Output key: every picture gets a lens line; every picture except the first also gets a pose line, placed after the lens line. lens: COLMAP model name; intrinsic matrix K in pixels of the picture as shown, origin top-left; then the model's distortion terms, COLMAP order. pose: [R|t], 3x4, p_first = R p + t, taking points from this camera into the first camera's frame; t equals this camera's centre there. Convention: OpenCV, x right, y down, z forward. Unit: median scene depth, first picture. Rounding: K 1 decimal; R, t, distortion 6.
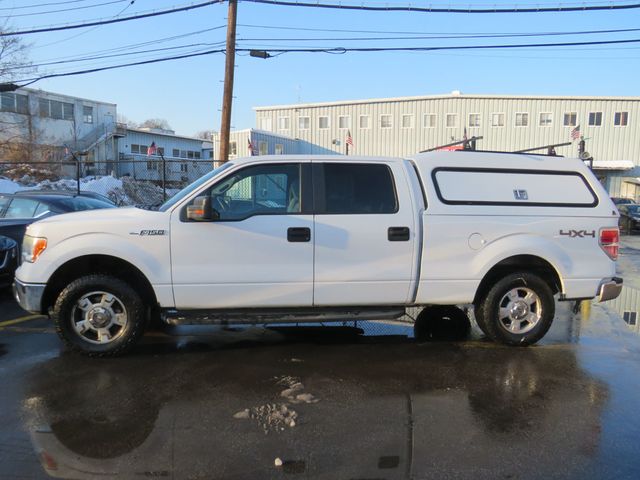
lens RADIAL K [[456.6, 0, 309.7], [0, 456.6, 249.5], [0, 0, 1]] dist [-0.035125, 0.002392]
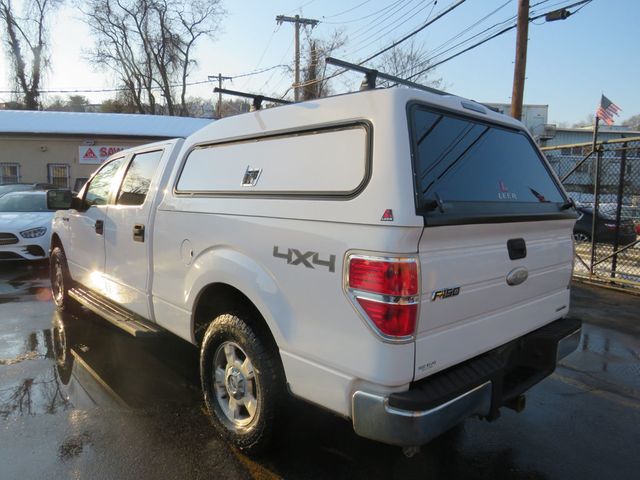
lens RADIAL K [[456.6, 0, 309.7], [0, 456.6, 249.5], [0, 0, 1]] dist [-0.035125, 0.002392]
pose [[0.564821, 0.089298, -0.820368, 0.093811], [-0.101479, 0.994099, 0.038341, -0.005993], [0.818950, 0.061594, 0.570550, 0.072145]]
